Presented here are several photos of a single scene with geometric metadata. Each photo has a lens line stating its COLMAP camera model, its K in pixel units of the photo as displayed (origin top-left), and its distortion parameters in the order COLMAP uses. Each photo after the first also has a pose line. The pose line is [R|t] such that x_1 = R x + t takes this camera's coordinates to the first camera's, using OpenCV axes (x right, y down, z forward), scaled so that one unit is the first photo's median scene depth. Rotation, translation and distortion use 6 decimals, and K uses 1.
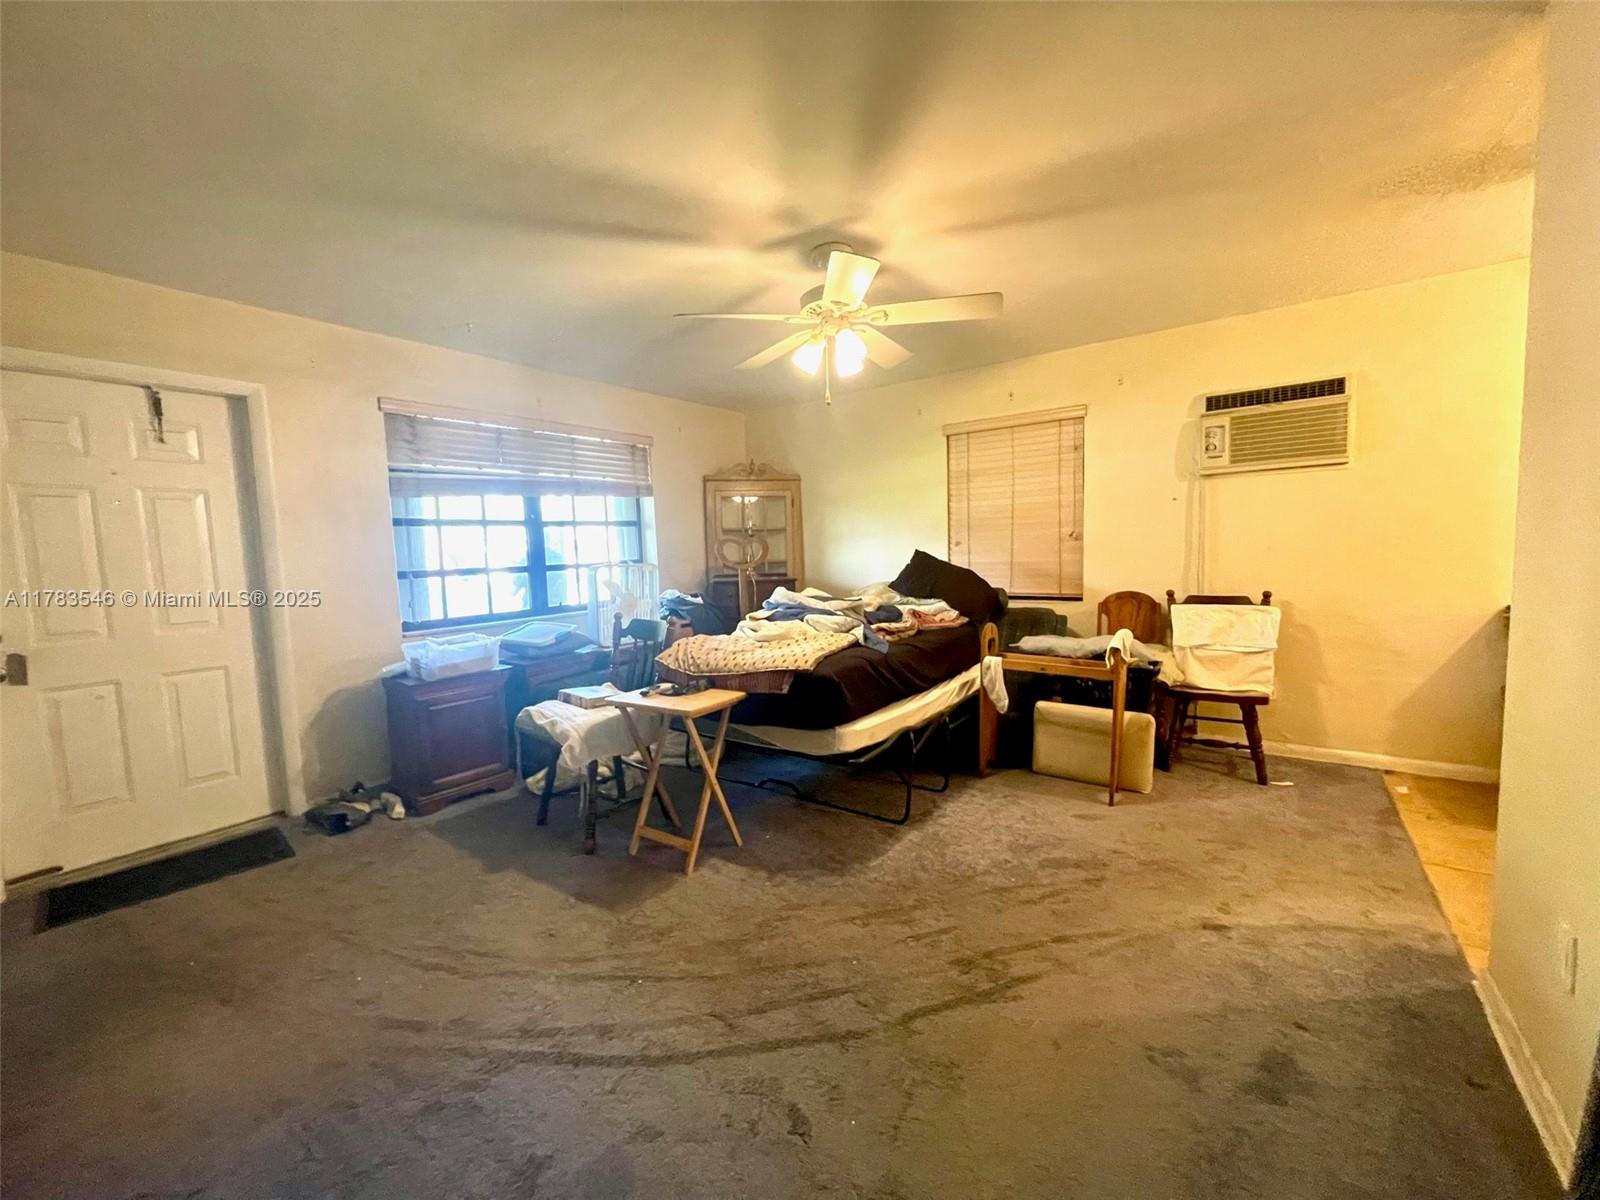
lens RADIAL K [[645.1, 0, 786.4], [0, 645.1, 599.1], [0, 0, 1]] dist [0.000846, 0.000042]
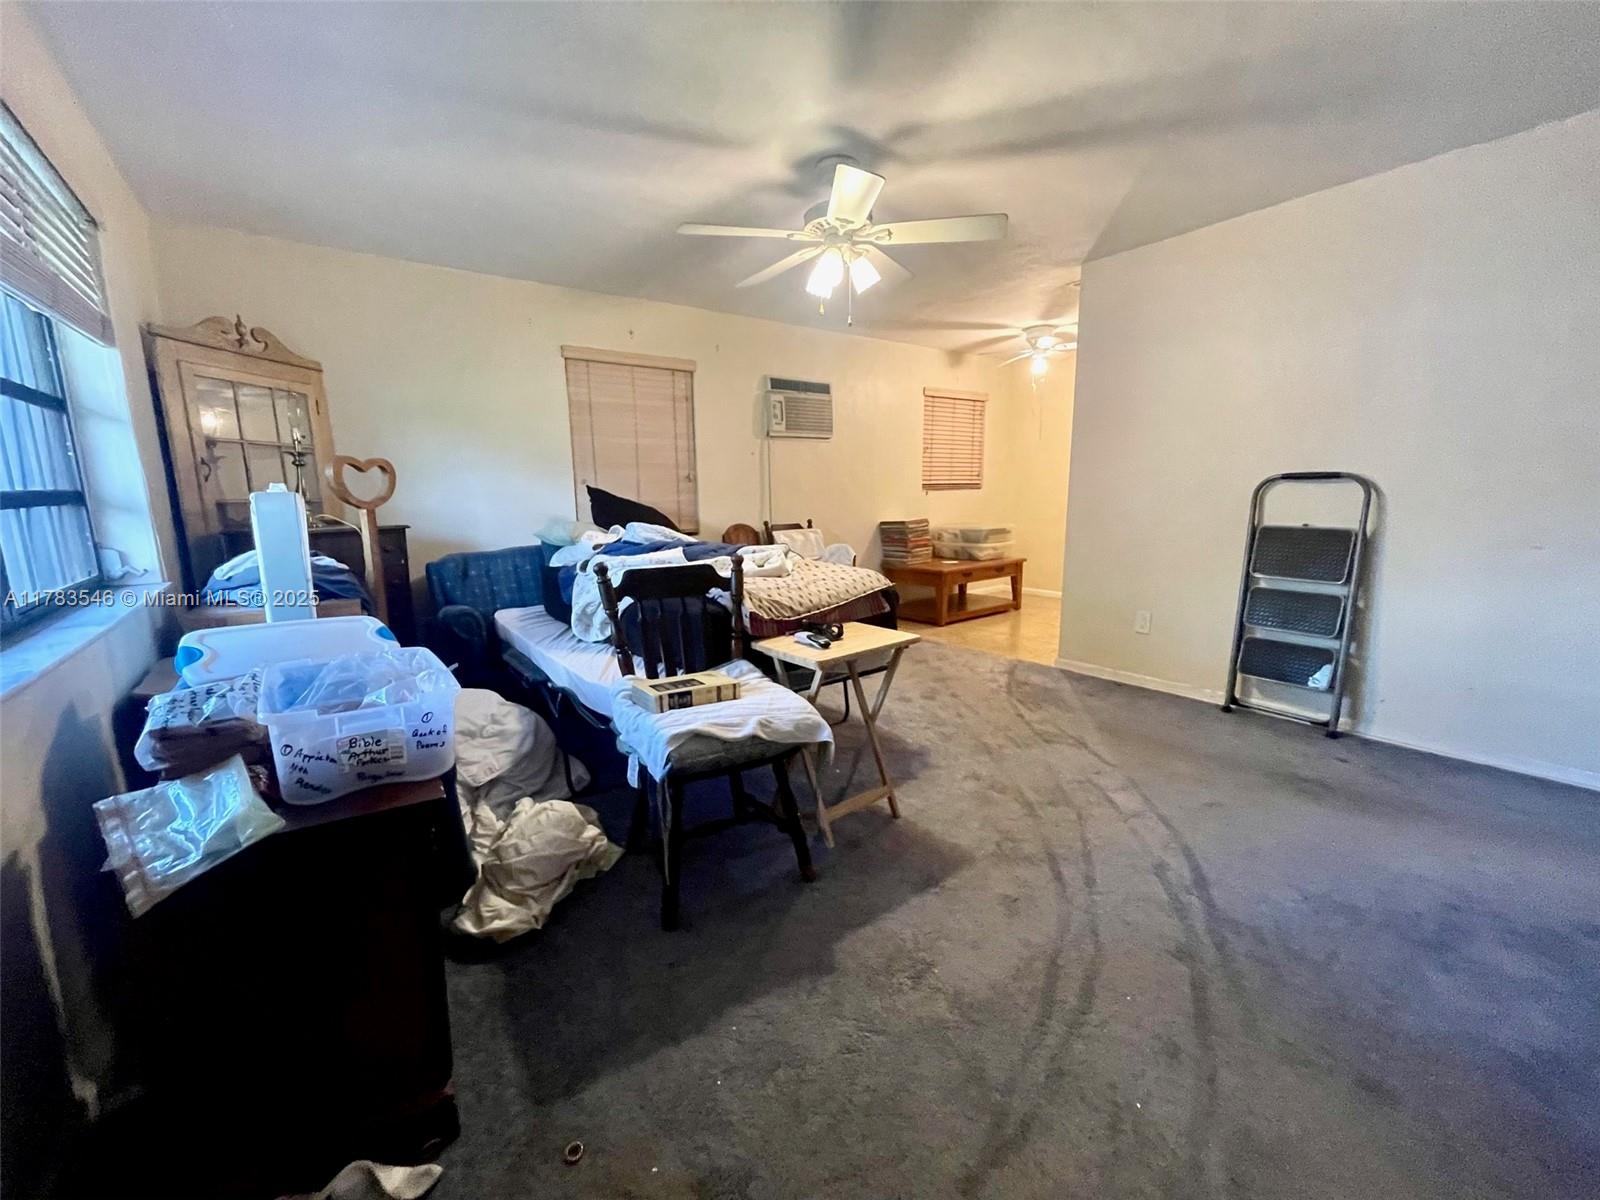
lens RADIAL K [[645.1, 0, 785.8], [0, 645.1, 596.0], [0, 0, 1]] dist [0.000846, 0.000042]
pose [[0.295732, -0.125134, 0.947040, -0.706458], [0.078745, 0.991203, 0.106380, 0.001078], [-0.952020, 0.043115, 0.302984, 0.587318]]
